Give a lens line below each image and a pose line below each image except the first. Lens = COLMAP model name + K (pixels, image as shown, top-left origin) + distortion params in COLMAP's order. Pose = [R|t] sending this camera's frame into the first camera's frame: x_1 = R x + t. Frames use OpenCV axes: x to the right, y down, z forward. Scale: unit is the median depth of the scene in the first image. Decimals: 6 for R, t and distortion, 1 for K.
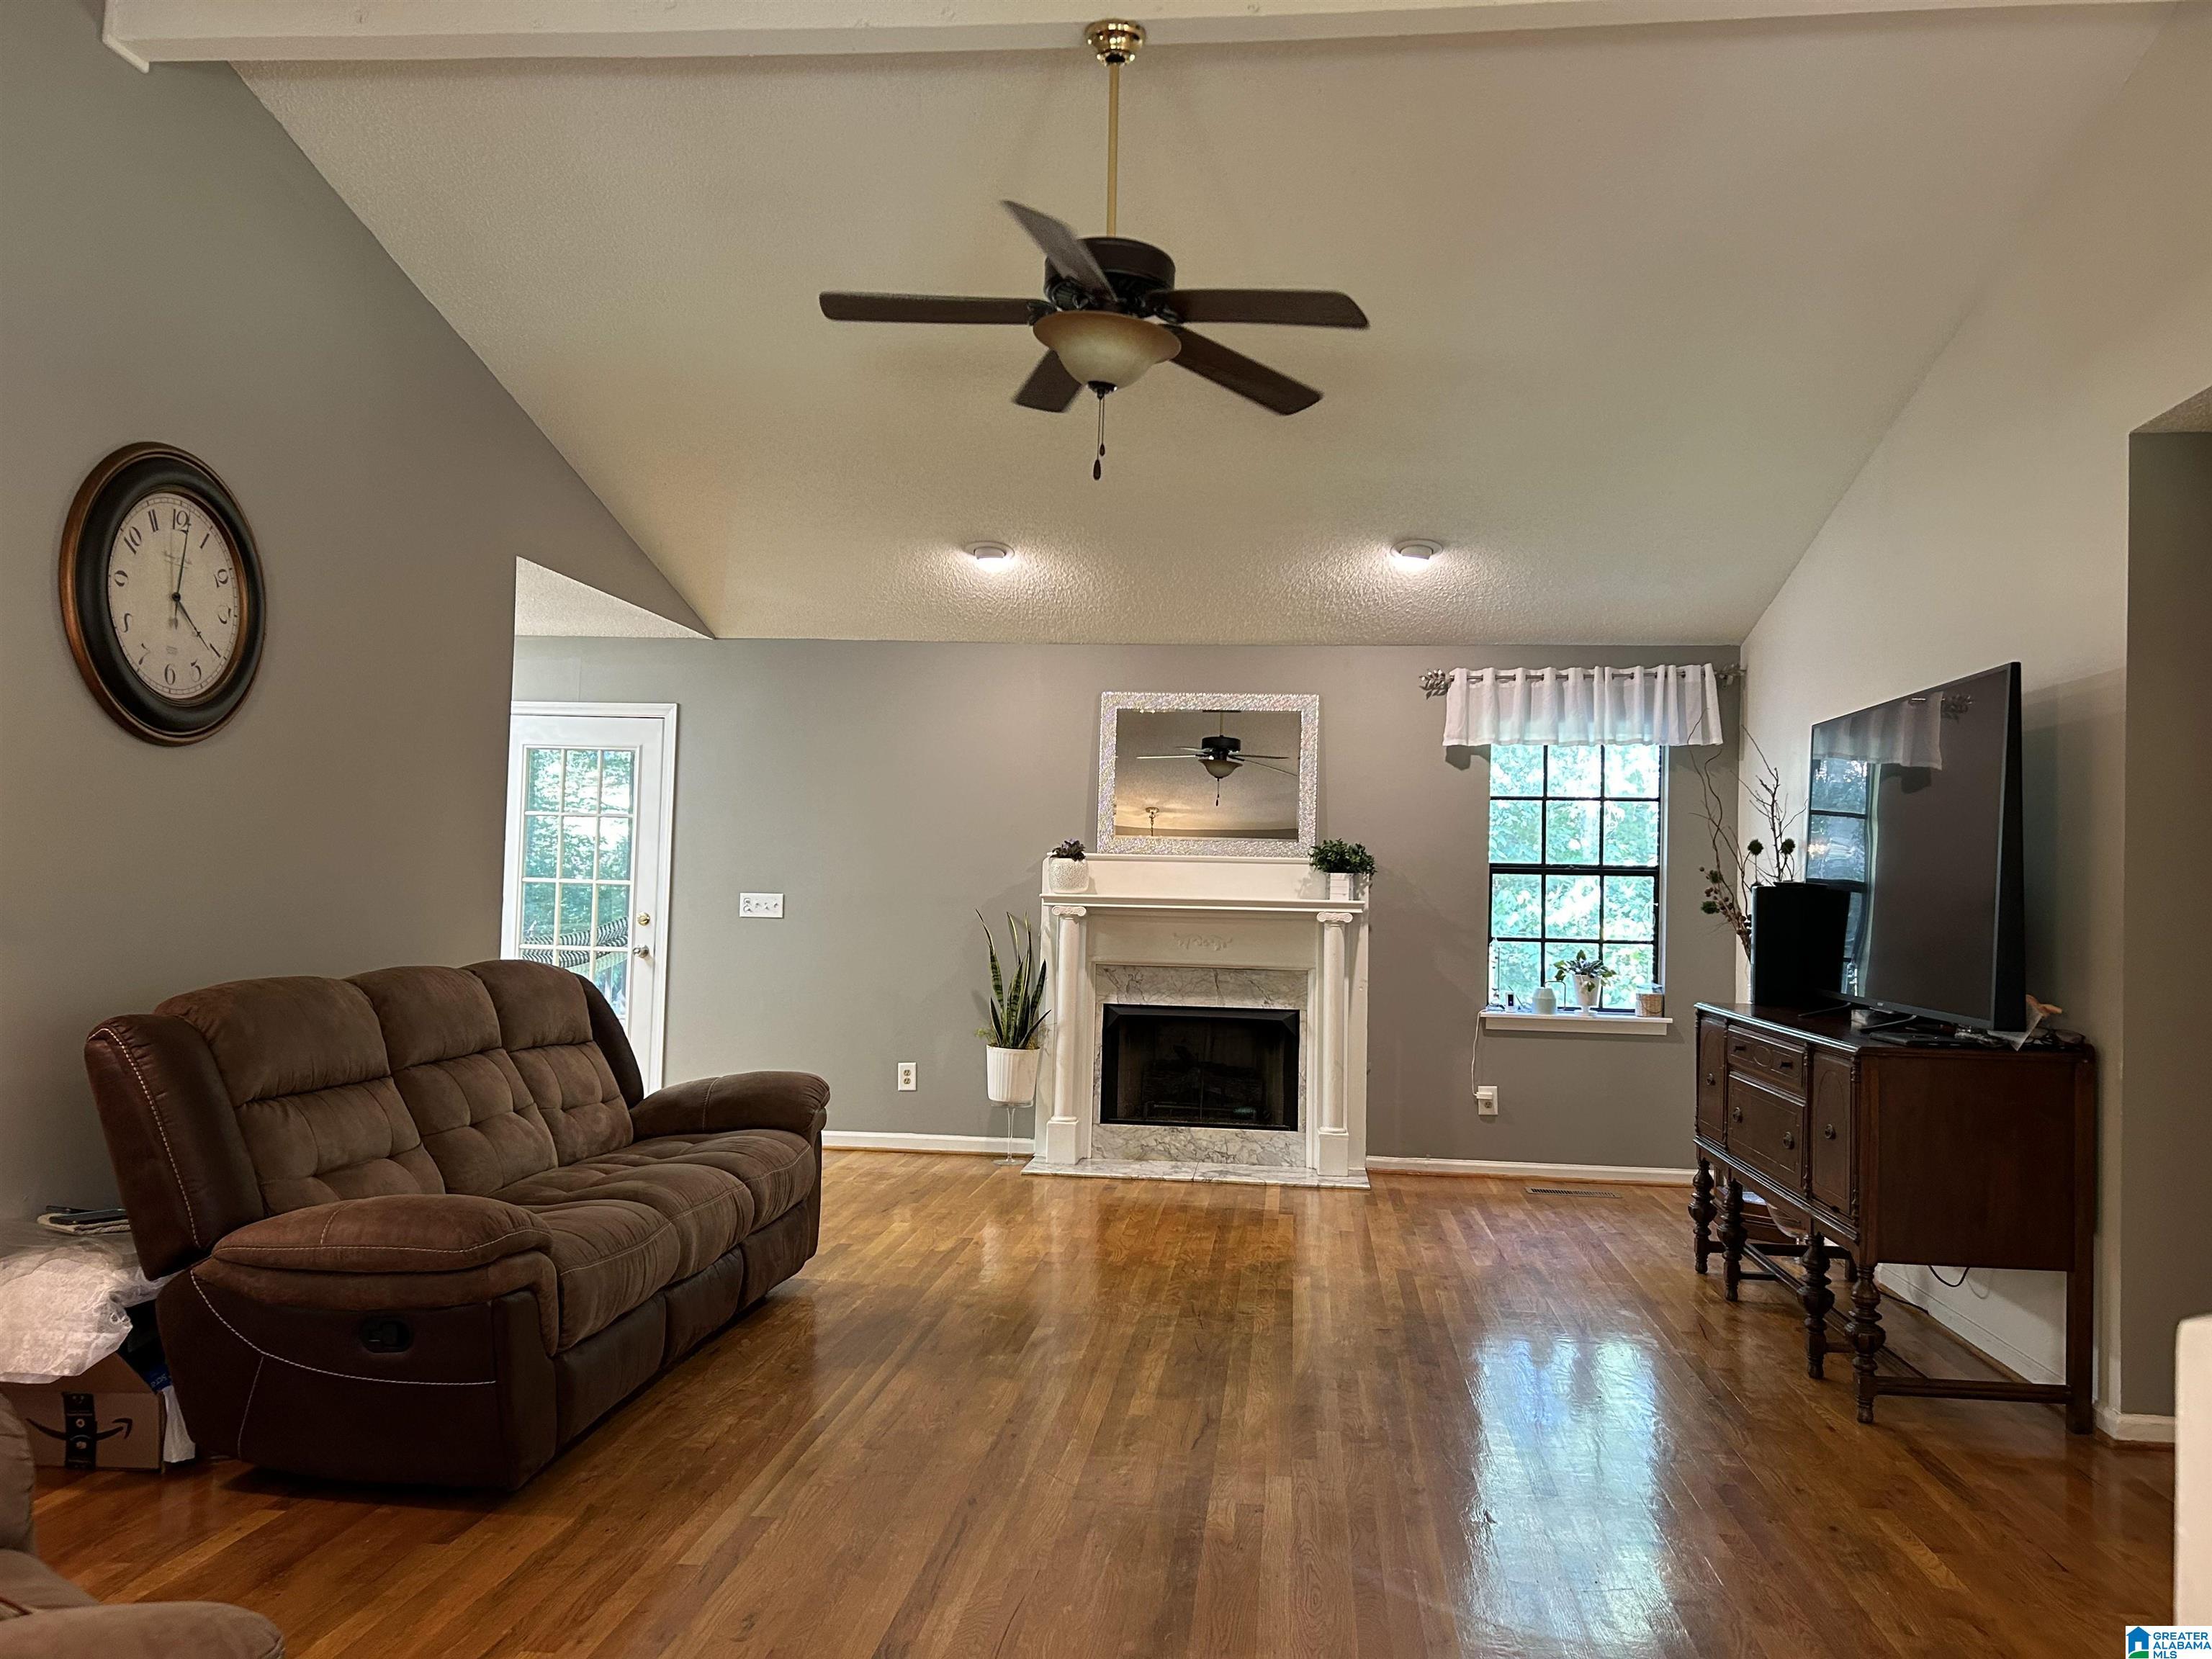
lens RADIAL K [[1660.9, 0, 1109.4], [0, 1660.9, 833.0], [0, 0, 1]] dist [0.023881, 0.004056]
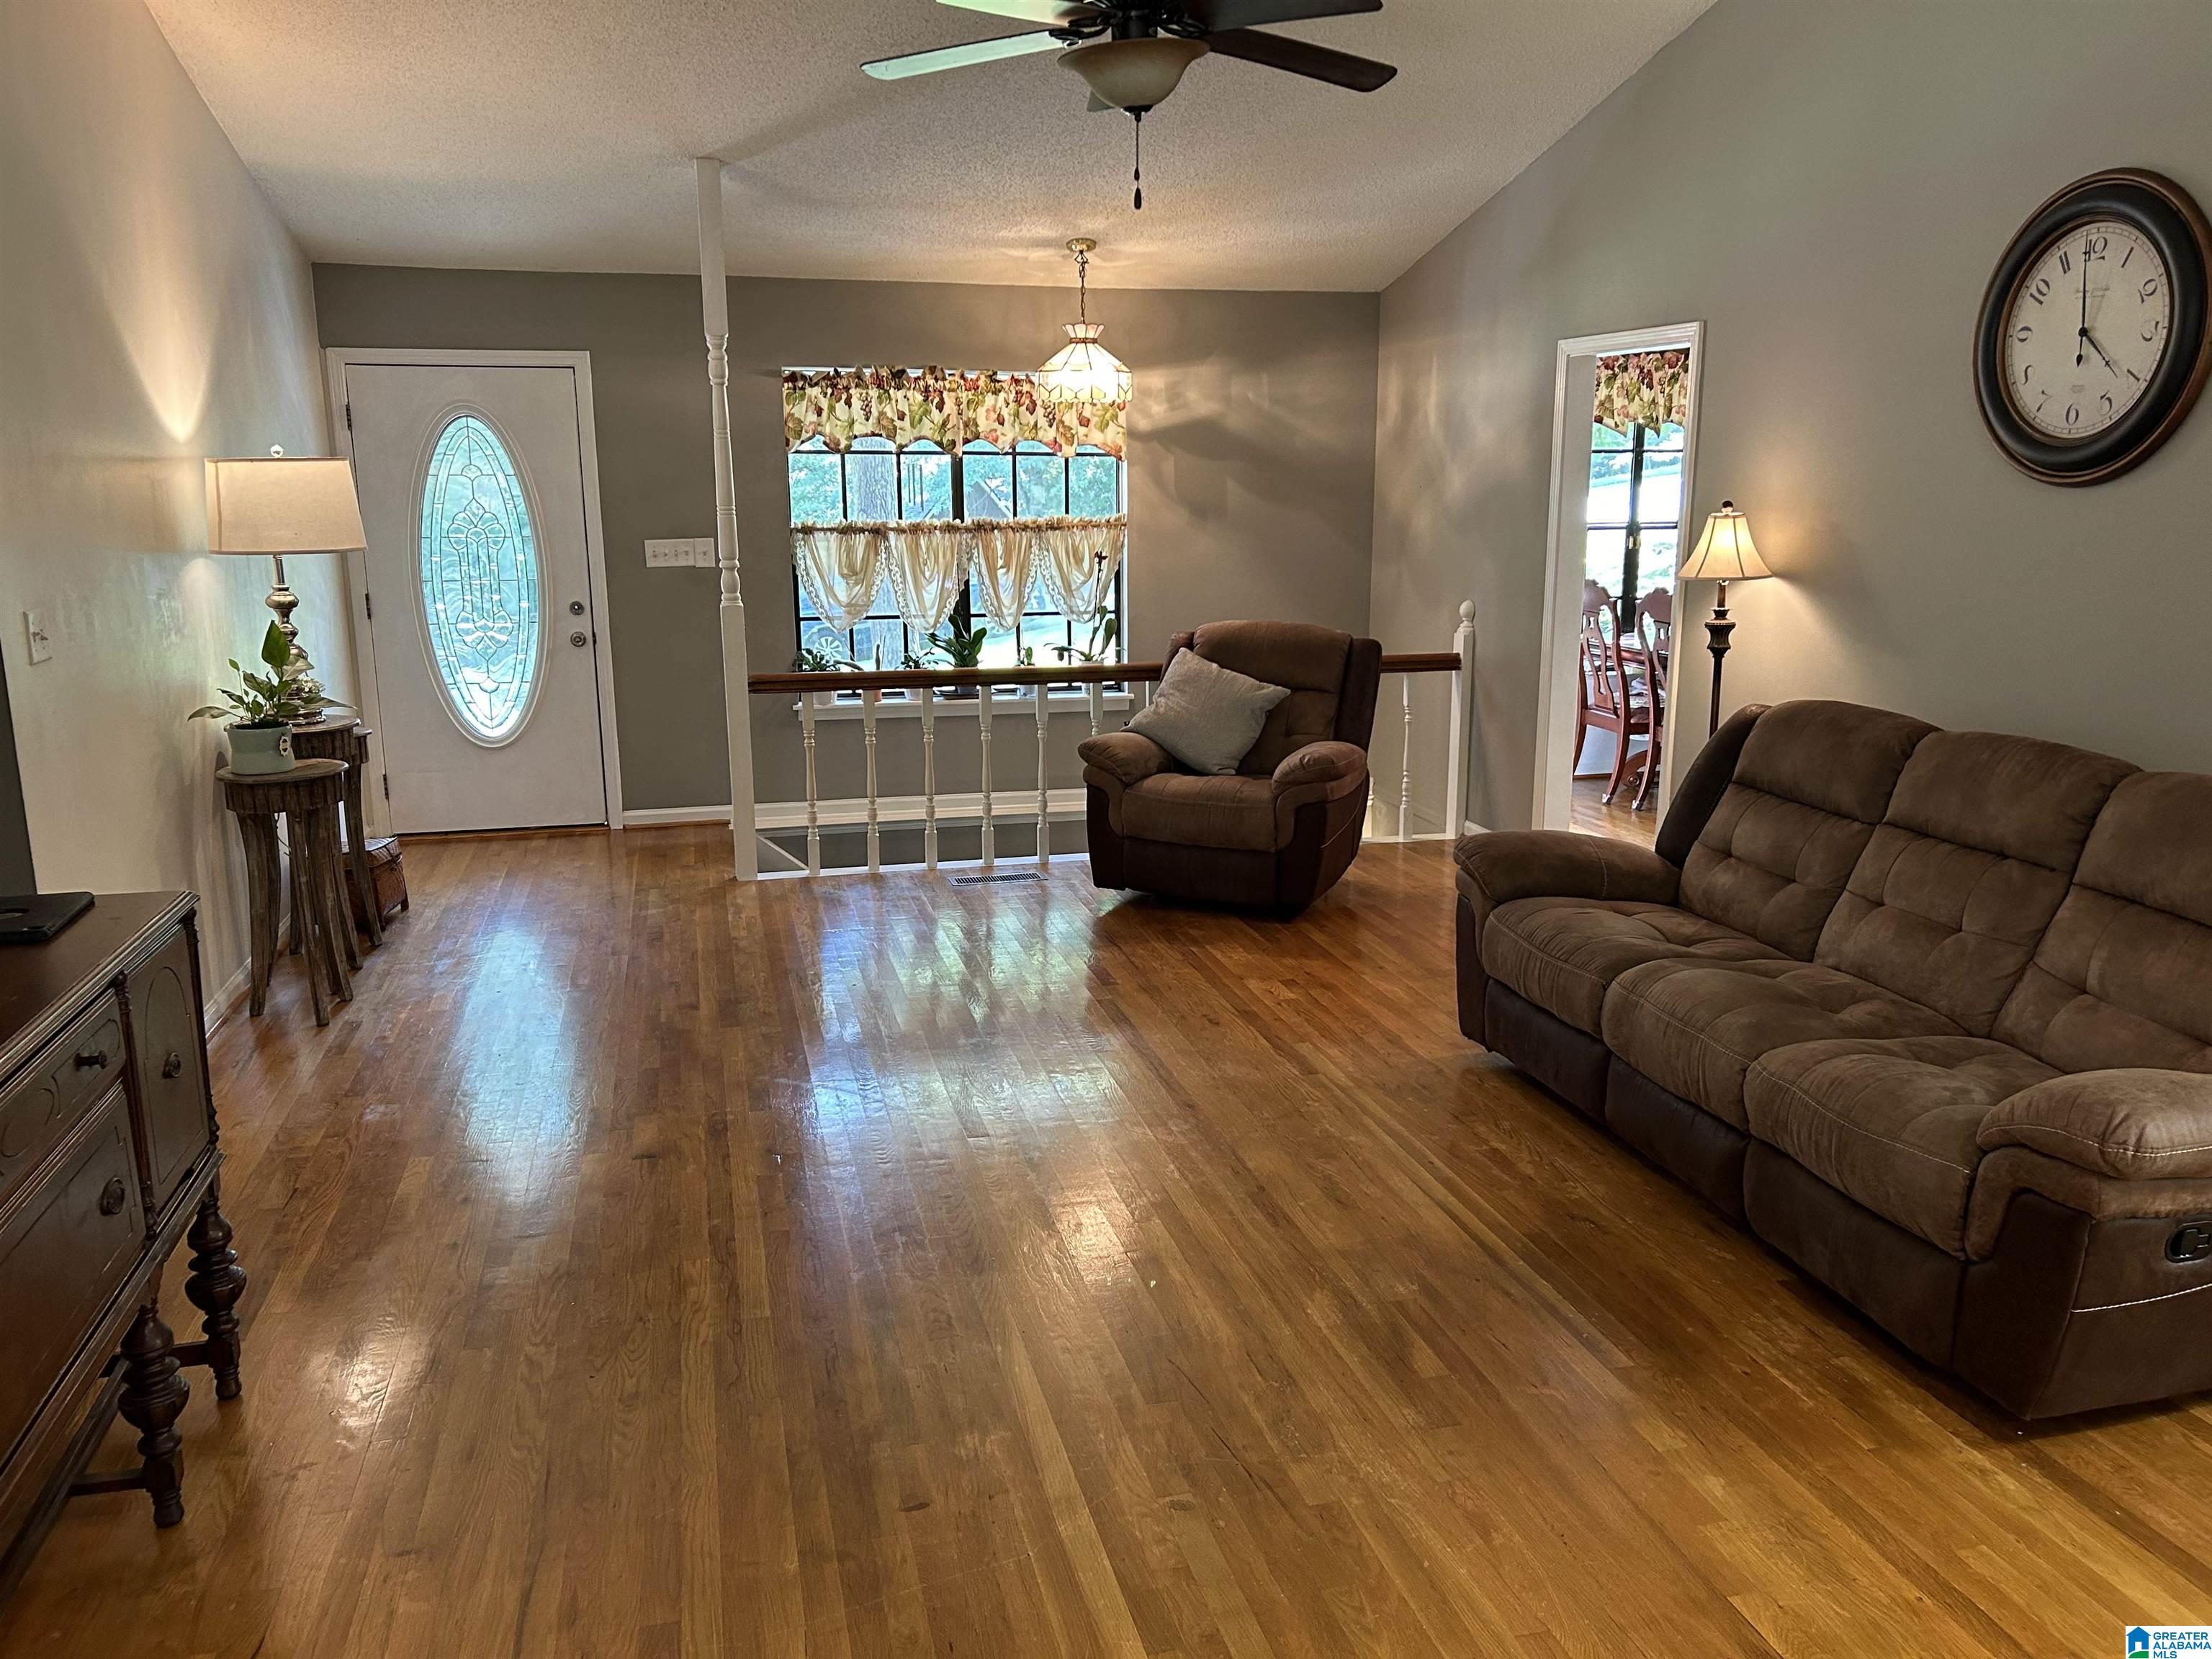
lens RADIAL K [[1660.9, 0, 1106.8], [0, 1660.9, 829.9], [0, 0, 1]] dist [0.023881, 0.004056]
pose [[-0.935786, 0.050598, -0.348918, 0.348873], [-0.011221, 0.984873, 0.172914, -0.018137], [0.352389, 0.165726, -0.921063, 1.819013]]
